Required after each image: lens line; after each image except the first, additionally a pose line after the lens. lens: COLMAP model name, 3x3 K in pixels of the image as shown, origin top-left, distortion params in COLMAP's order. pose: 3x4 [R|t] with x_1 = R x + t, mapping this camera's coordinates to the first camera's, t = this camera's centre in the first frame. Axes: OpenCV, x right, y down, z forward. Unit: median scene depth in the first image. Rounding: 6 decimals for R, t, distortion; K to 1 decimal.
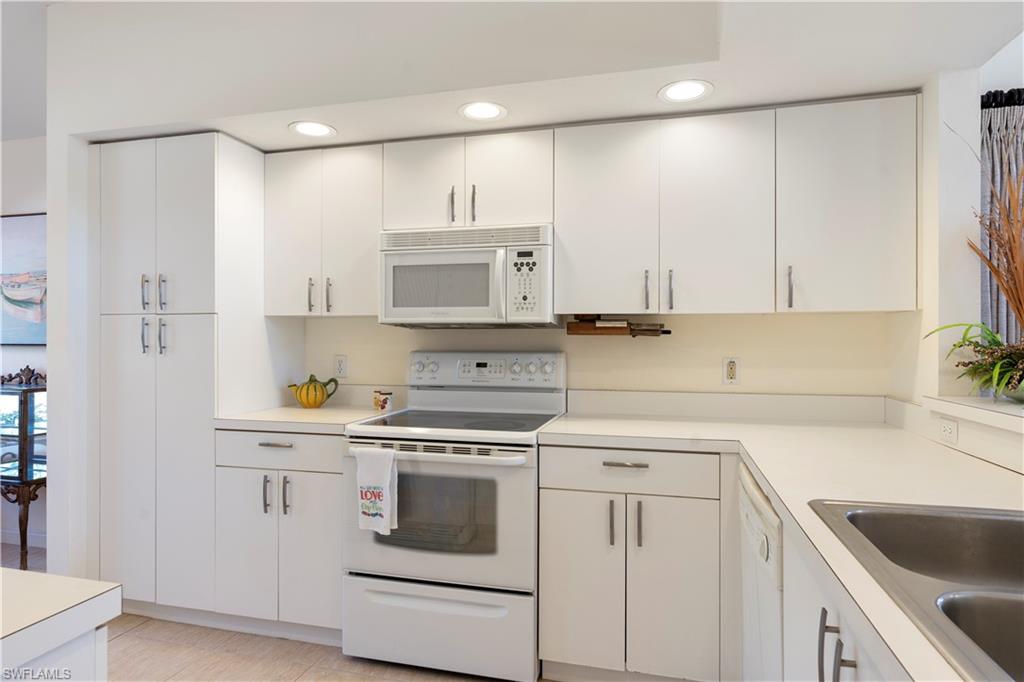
lens RADIAL K [[571.9, 0, 512.0], [0, 571.9, 341.0], [0, 0, 1]] dist [0.000228, 0.000518]
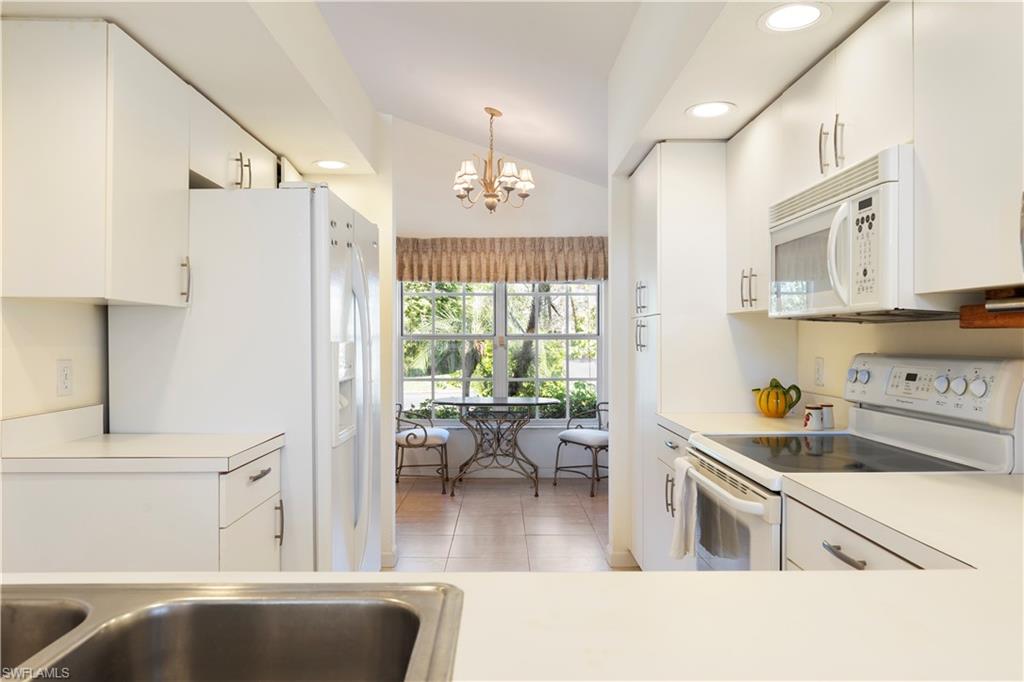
lens RADIAL K [[671.5, 0, 512.0], [0, 671.5, 341.0], [0, 0, 1]] dist [-0.007047, -0.000939]
pose [[0.270729, -0.001431, -0.962655, 0.549709], [0.005492, 0.999985, 0.000058, -0.001049], [0.962640, -0.005302, 0.270733, 0.363808]]
